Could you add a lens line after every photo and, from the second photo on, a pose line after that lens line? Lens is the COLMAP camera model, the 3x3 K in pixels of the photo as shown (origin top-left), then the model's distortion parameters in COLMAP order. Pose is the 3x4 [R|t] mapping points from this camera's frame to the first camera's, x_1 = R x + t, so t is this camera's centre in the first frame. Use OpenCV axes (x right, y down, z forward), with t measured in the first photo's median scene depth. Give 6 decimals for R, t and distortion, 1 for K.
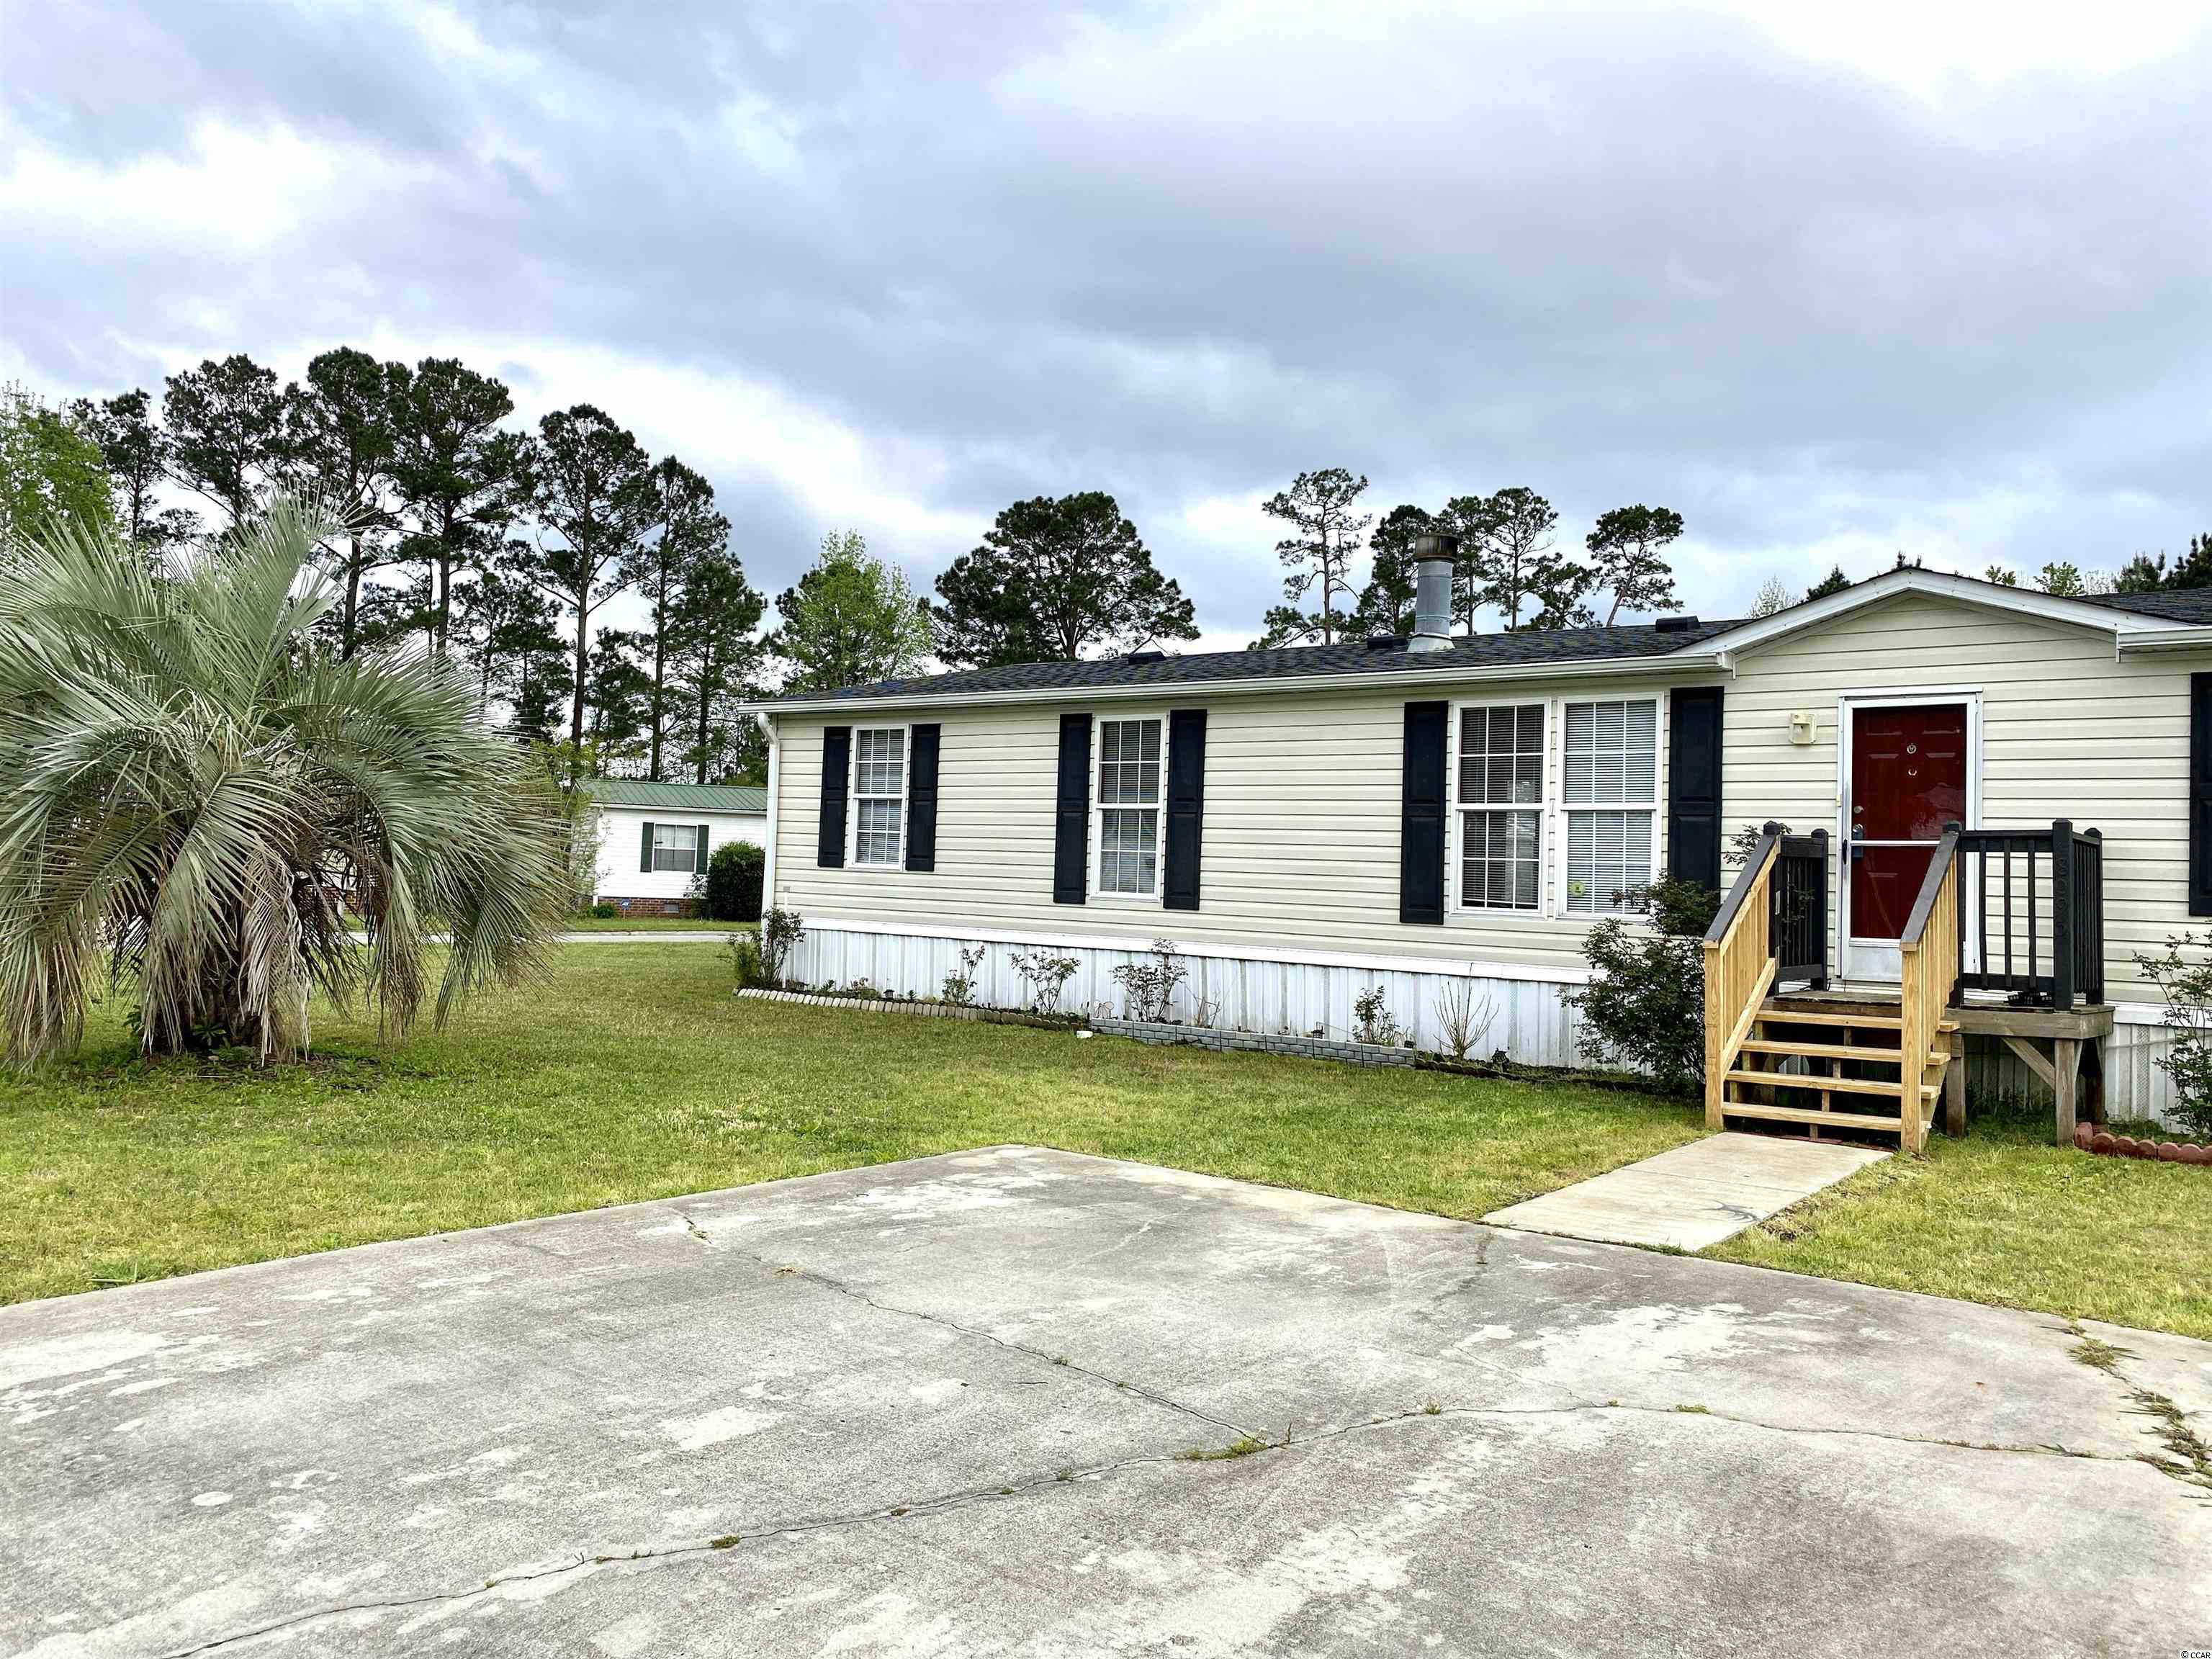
lens RADIAL K [[1642.0, 0, 1110.3], [0, 1642.0, 831.7], [0, 0, 1]] dist [0.093701, -0.163462]
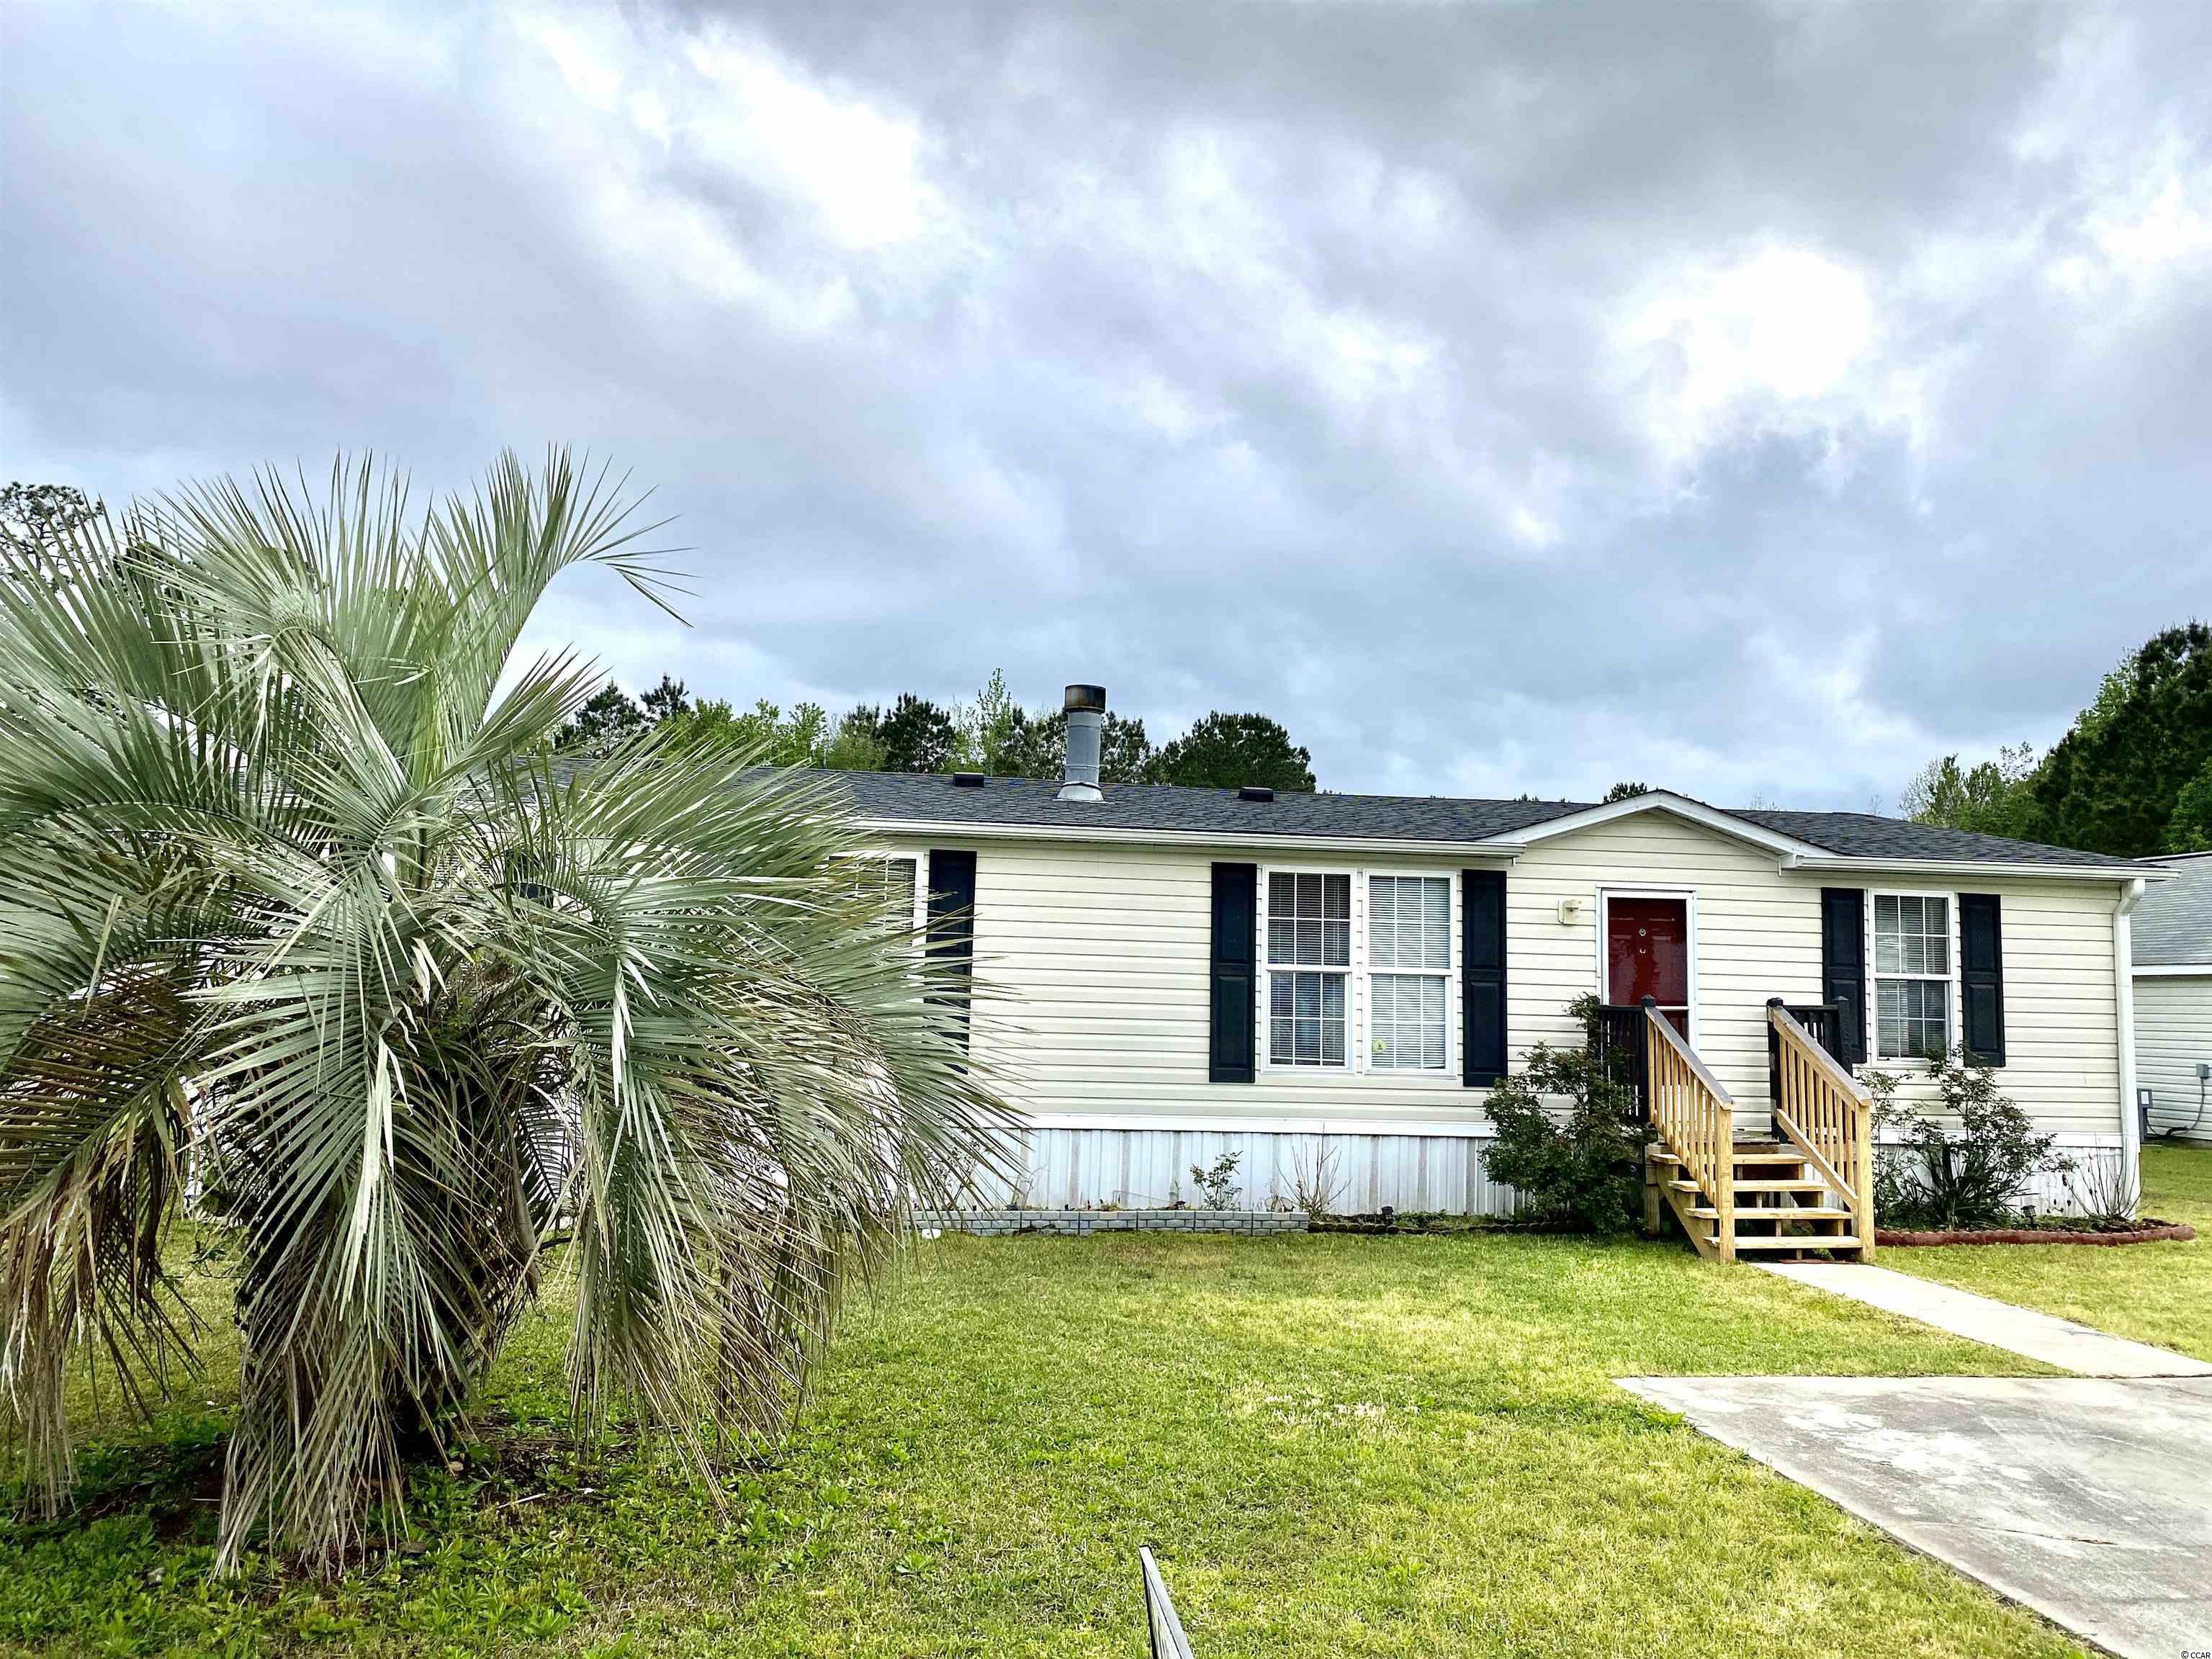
lens RADIAL K [[1642.0, 0, 1110.3], [0, 1642.0, 831.7], [0, 0, 1]] dist [0.093701, -0.163462]
pose [[0.701164, 0.058925, 0.710561, -0.600636], [-0.019929, 0.997809, -0.063081, -0.033219], [-0.712721, 0.030069, 0.700803, 0.348574]]
